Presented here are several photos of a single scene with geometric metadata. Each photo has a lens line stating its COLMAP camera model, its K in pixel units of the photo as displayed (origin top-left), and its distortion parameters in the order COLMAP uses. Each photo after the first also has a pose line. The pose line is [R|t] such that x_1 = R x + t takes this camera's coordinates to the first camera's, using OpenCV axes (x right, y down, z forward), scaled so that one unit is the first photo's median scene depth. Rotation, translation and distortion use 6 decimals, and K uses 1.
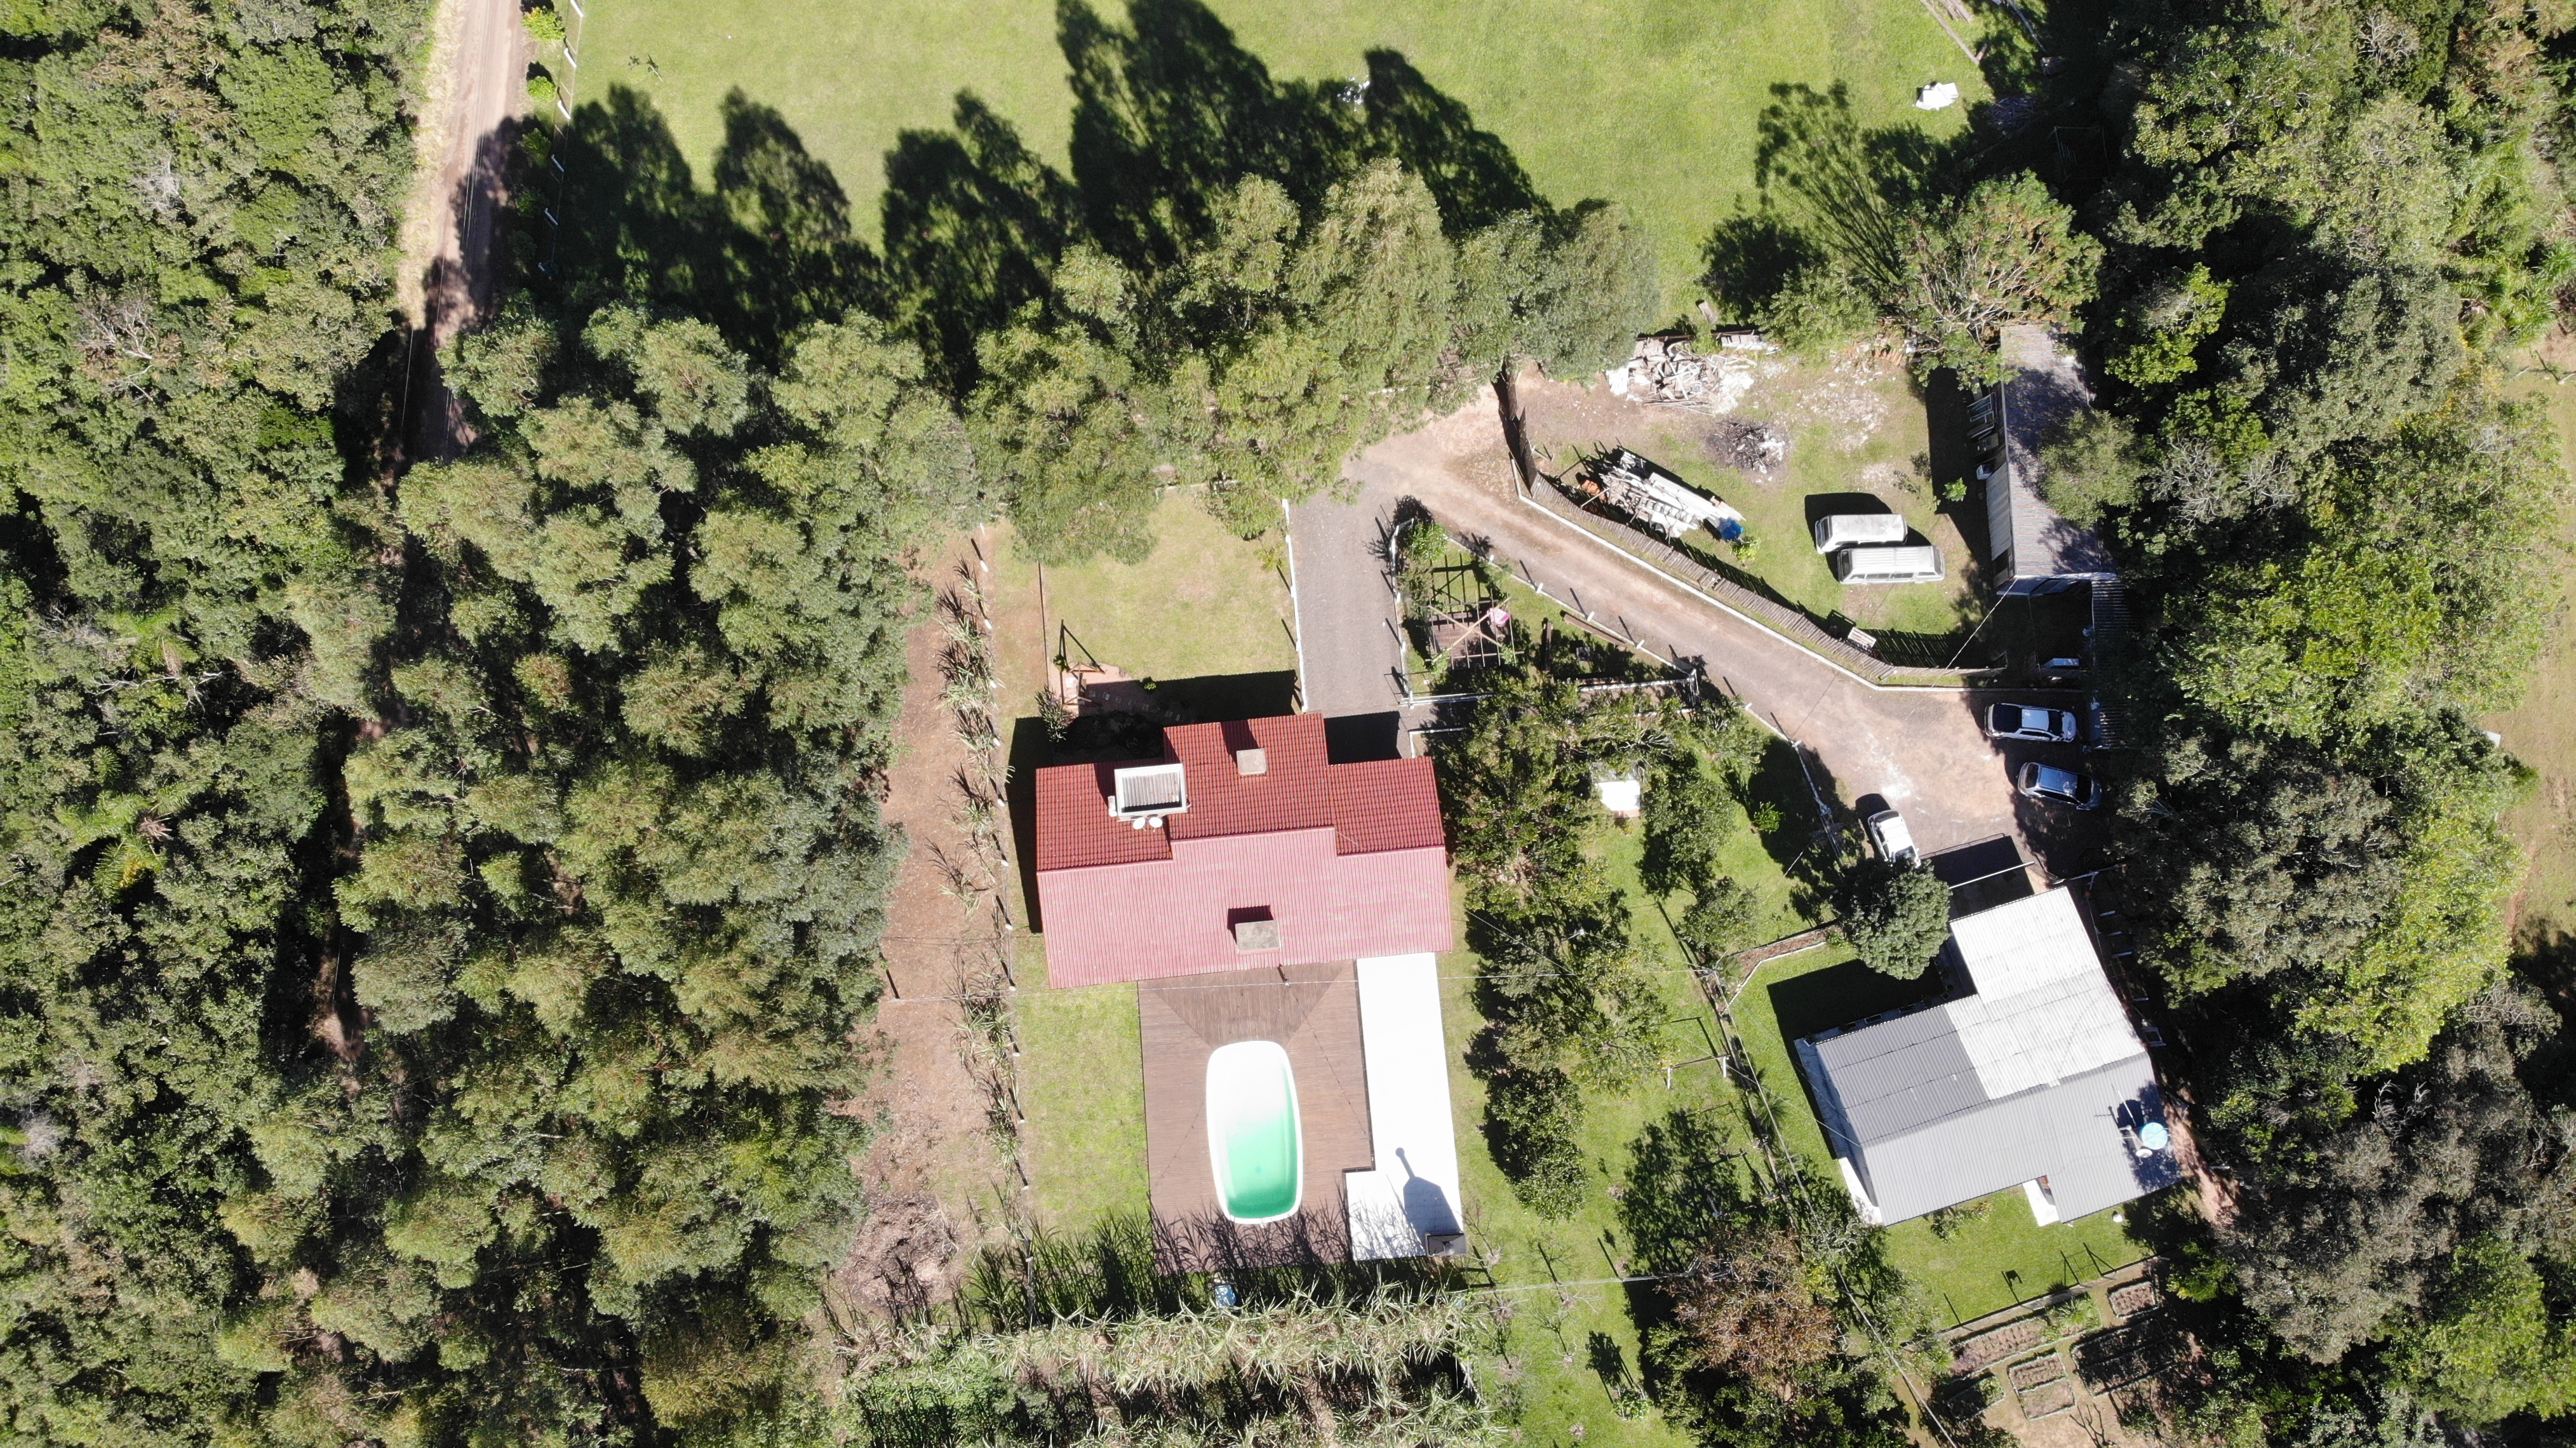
lens RADIAL K [[1867.1, 0, 1281.4], [0, 1867.1, 717.6], [0, 0, 1]] dist [0.072565, -0.182092]
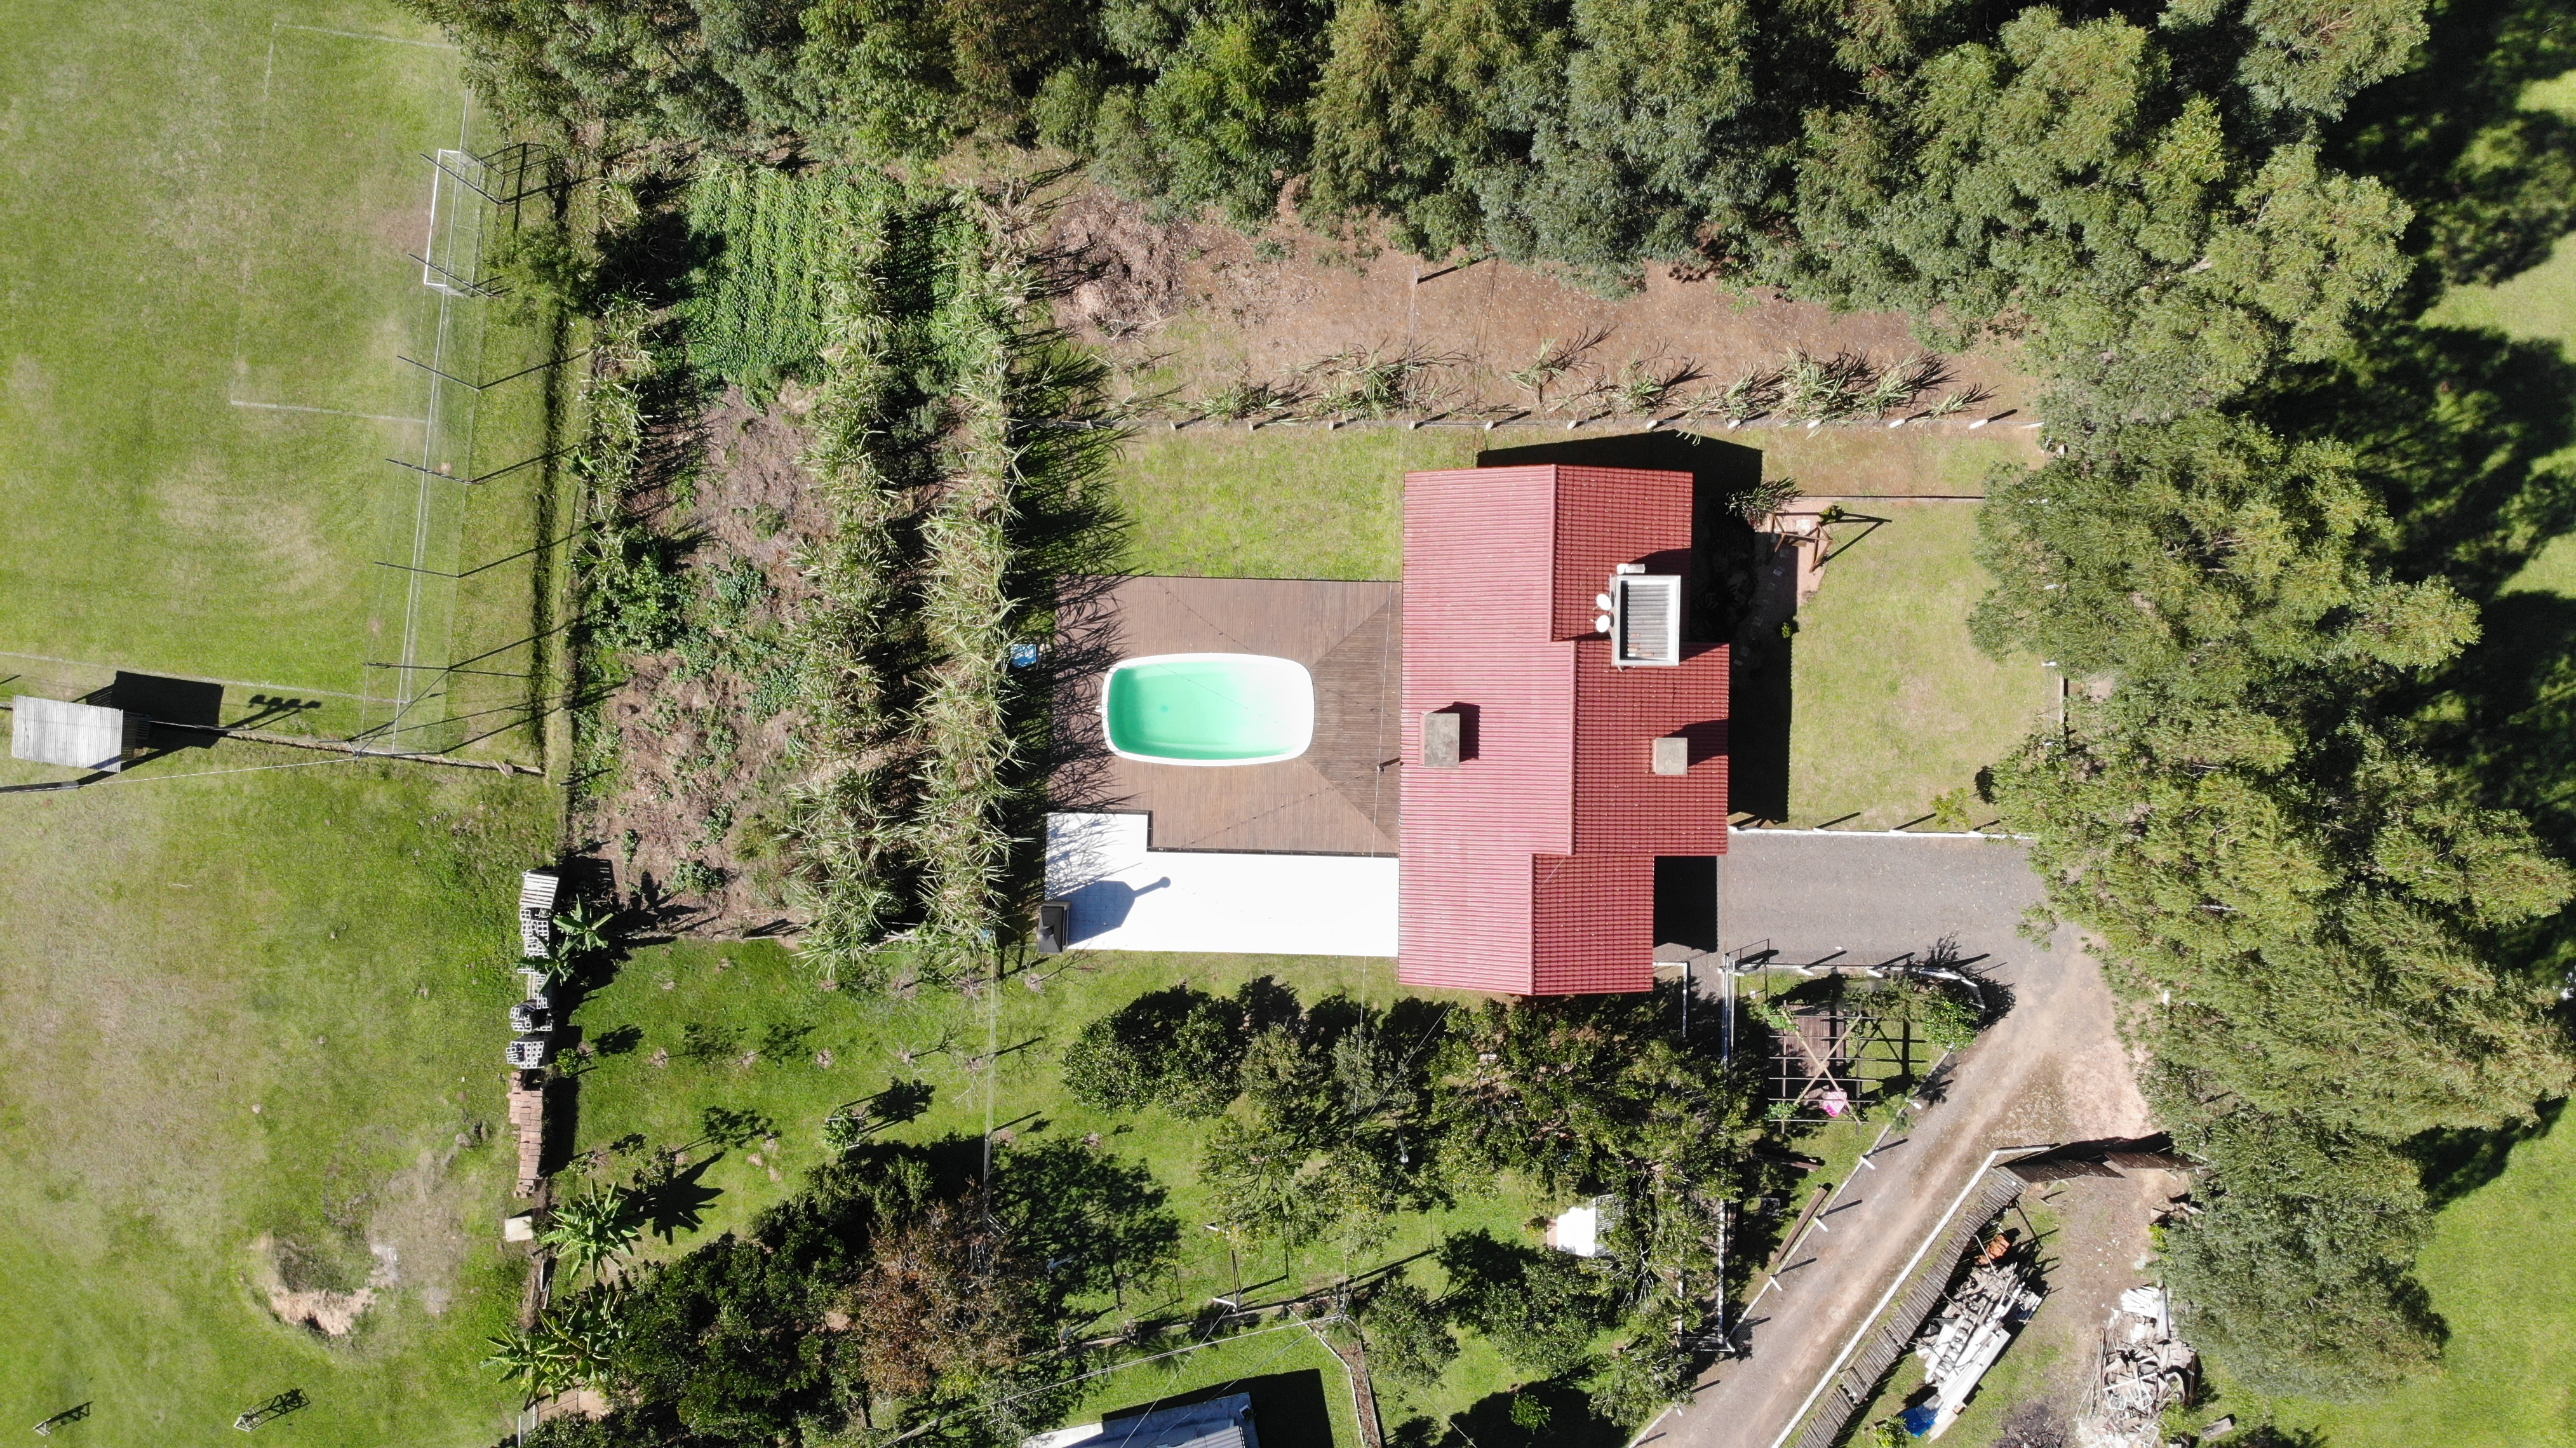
lens RADIAL K [[1840.7, 0, 1281.7], [0, 1840.7, 712.6], [0, 0, 1]] dist [0.072771, -0.197785]
pose [[-0.105932, 0.994301, 0.011988, -0.027288], [-0.972294, -0.106099, 0.208298, 0.025429], [0.208382, 0.010410, 0.977992, 0.235361]]
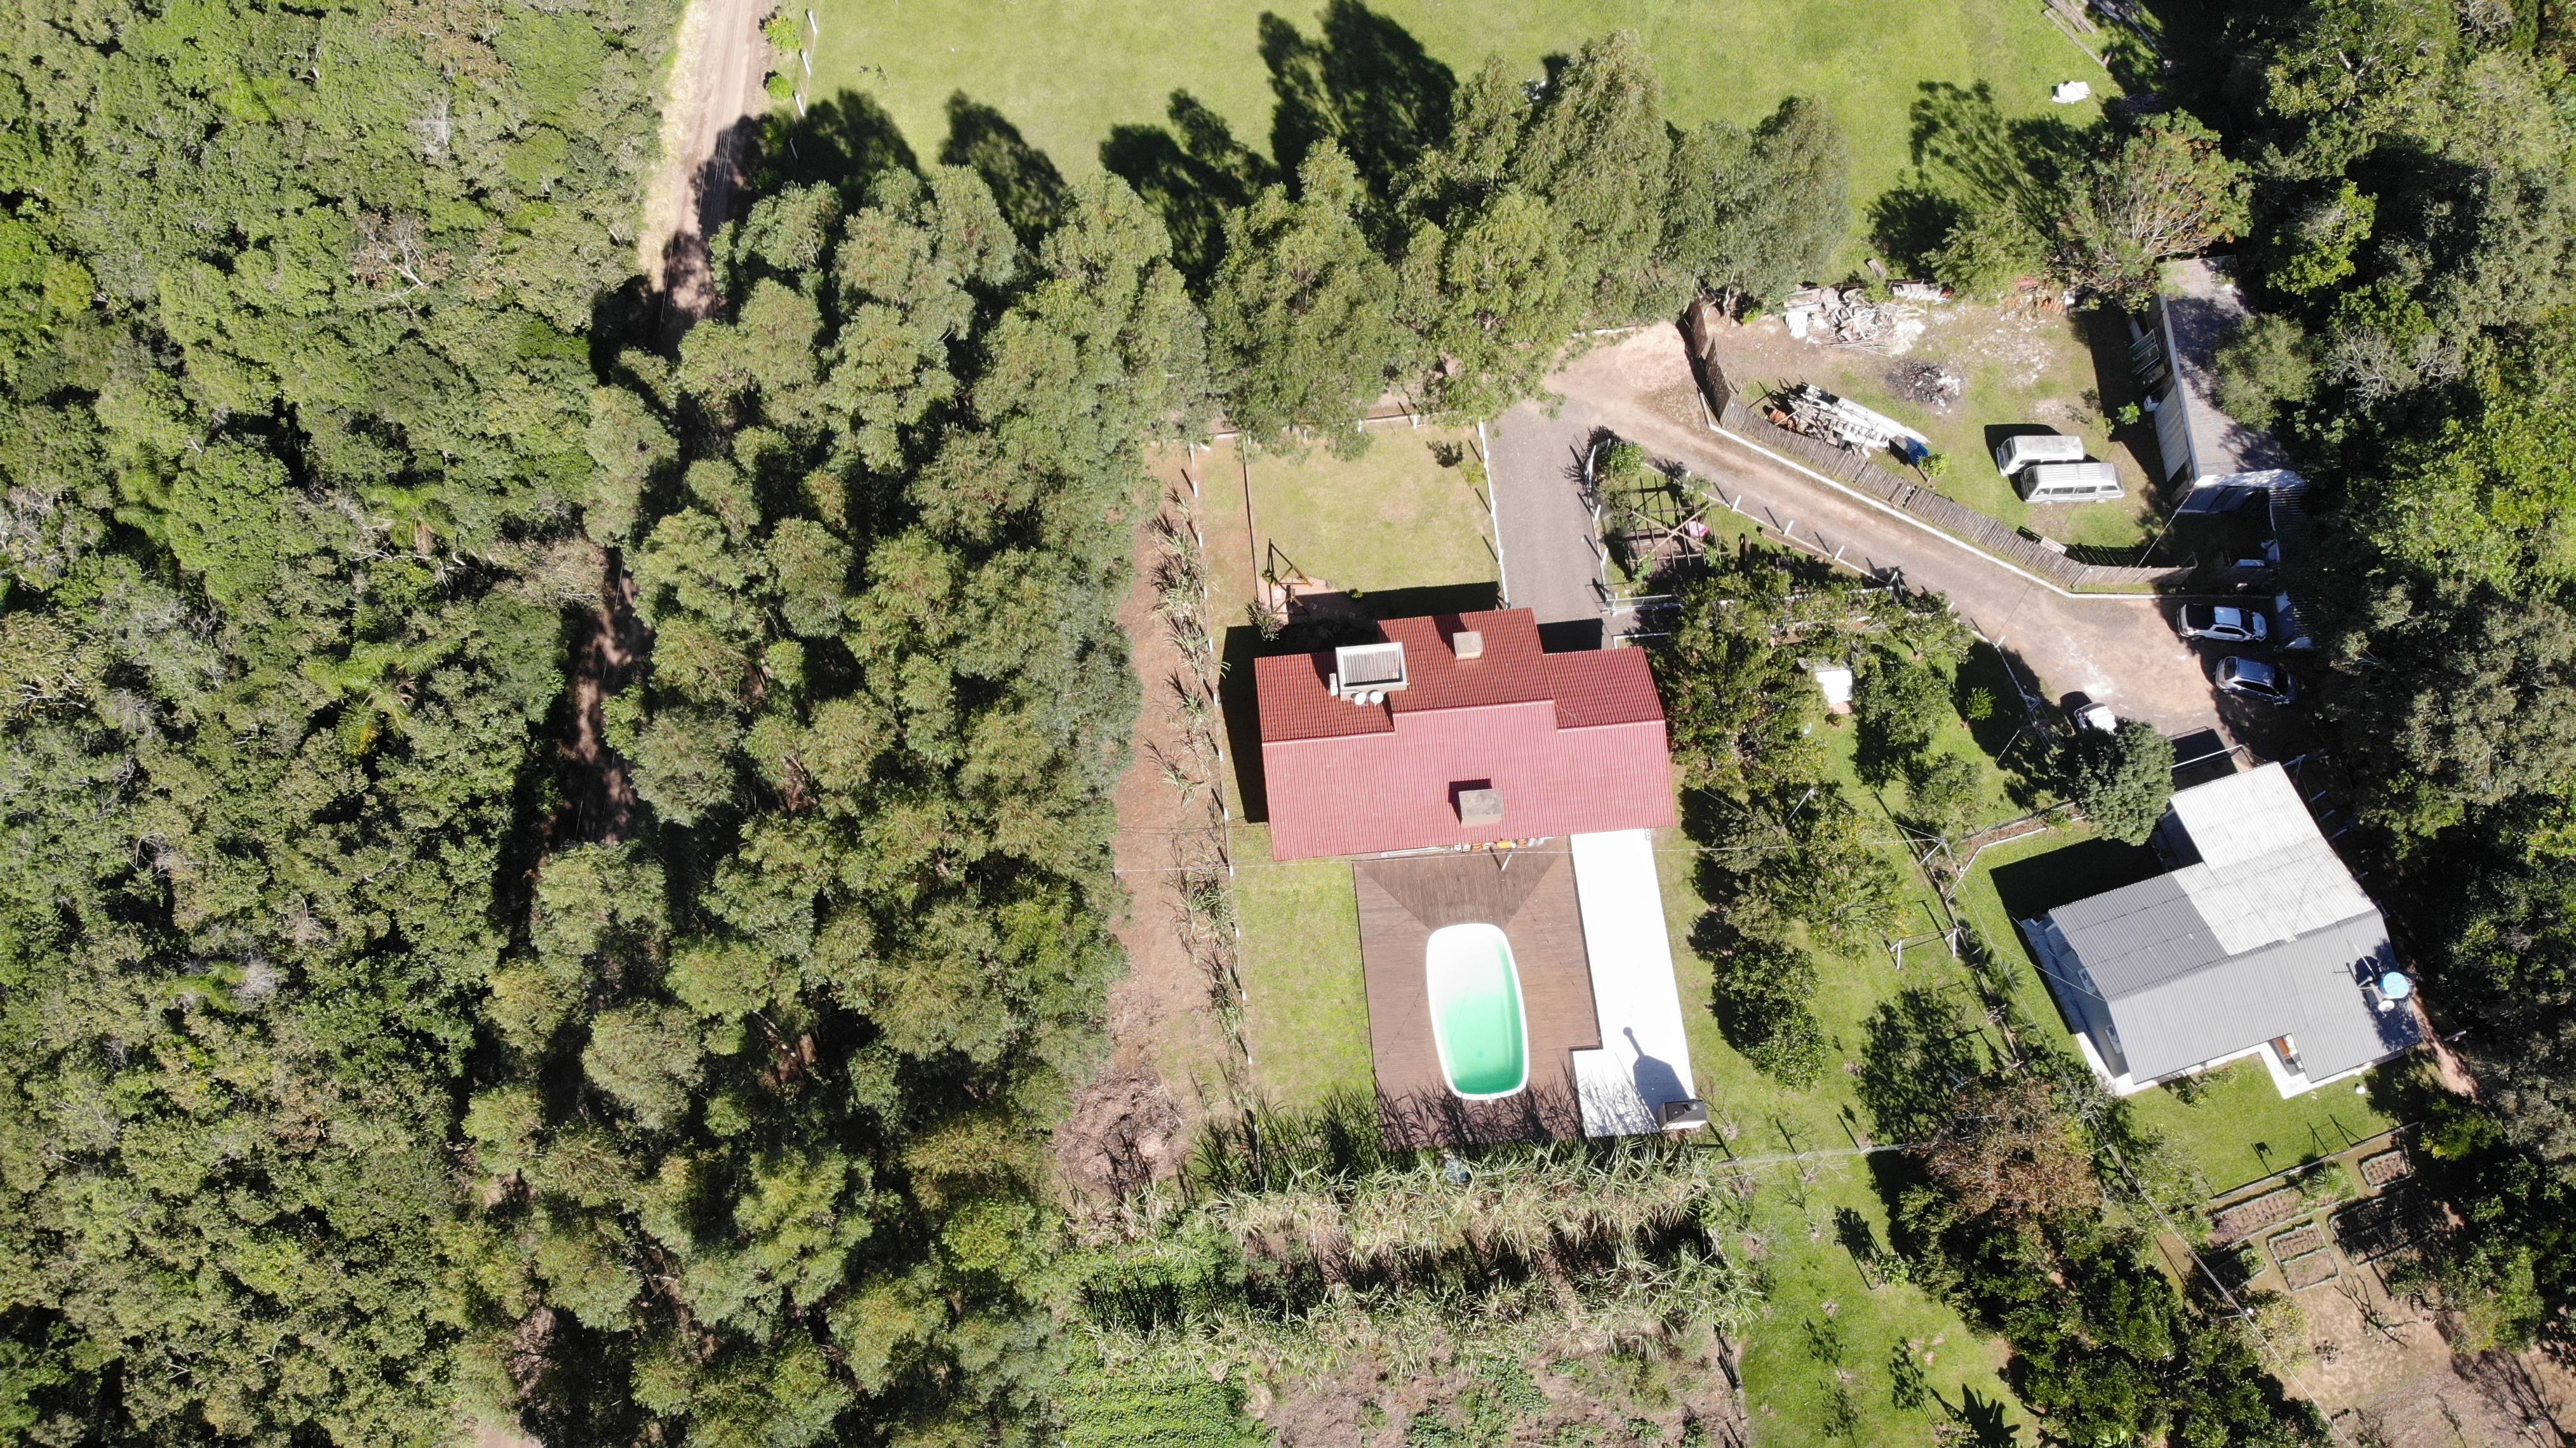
lens RADIAL K [[1886.2, 0, 1277.2], [0, 1886.2, 677.8], [0, 0, 1]] dist [0.071743, -0.187603]
pose [[0.999997, 0.002000, -0.001058, -0.124804], [-0.002160, 0.982931, -0.183964, 0.241569], [0.000672, 0.183966, 0.982932, -0.013177]]
